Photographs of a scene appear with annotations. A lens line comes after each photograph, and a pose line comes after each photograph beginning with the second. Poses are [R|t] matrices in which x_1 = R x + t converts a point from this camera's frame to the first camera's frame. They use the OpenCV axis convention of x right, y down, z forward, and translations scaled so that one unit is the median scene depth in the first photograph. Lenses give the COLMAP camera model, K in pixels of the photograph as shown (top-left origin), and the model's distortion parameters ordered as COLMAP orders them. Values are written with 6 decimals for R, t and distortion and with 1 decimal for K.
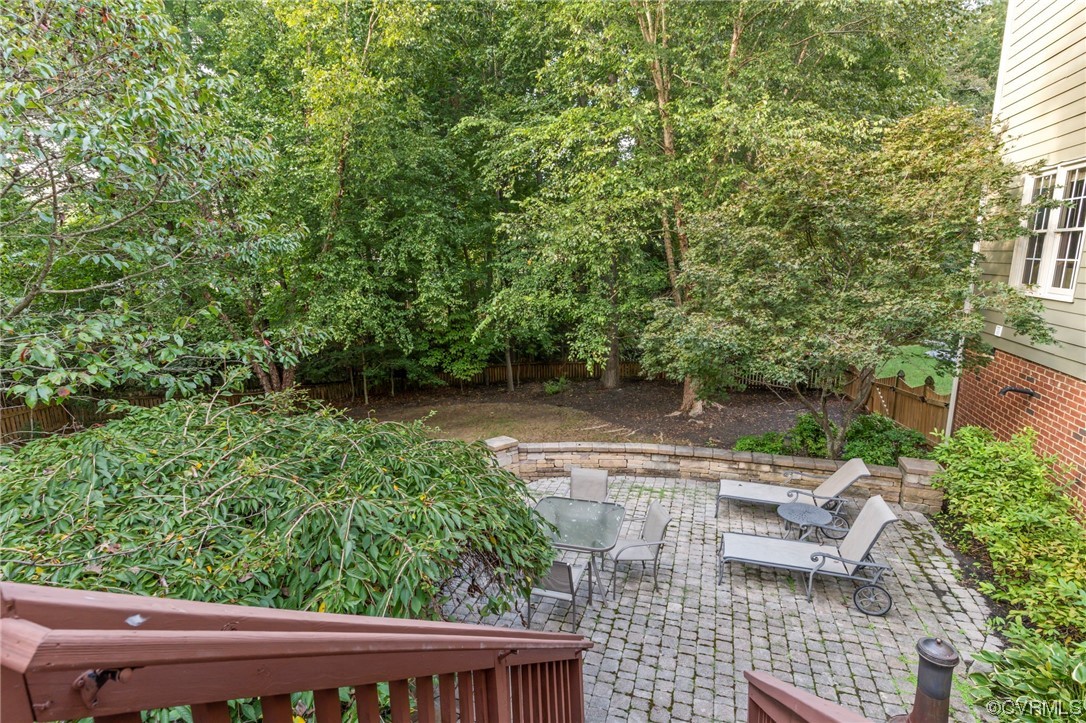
lens RADIAL K [[514.4, 0, 547.8], [0, 514.4, 364.1], [0, 0, 1]] dist [0.001490, 0.001080]
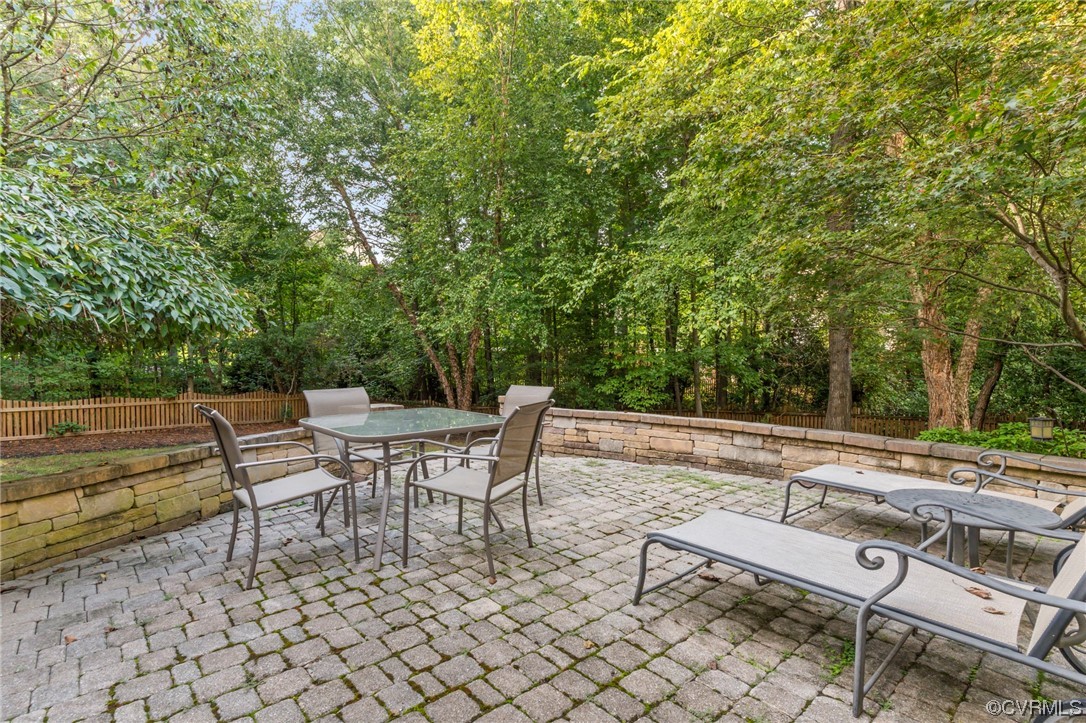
lens RADIAL K [[514.4, 0, 541.7], [0, 514.4, 358.2], [0, 0, 1]] dist [0.001490, 0.001080]
pose [[0.866314, 0.028174, -0.498705, 0.304165], [-0.112365, 0.983810, -0.139614, 0.198511], [0.486697, 0.176986, 0.855454, 0.382415]]
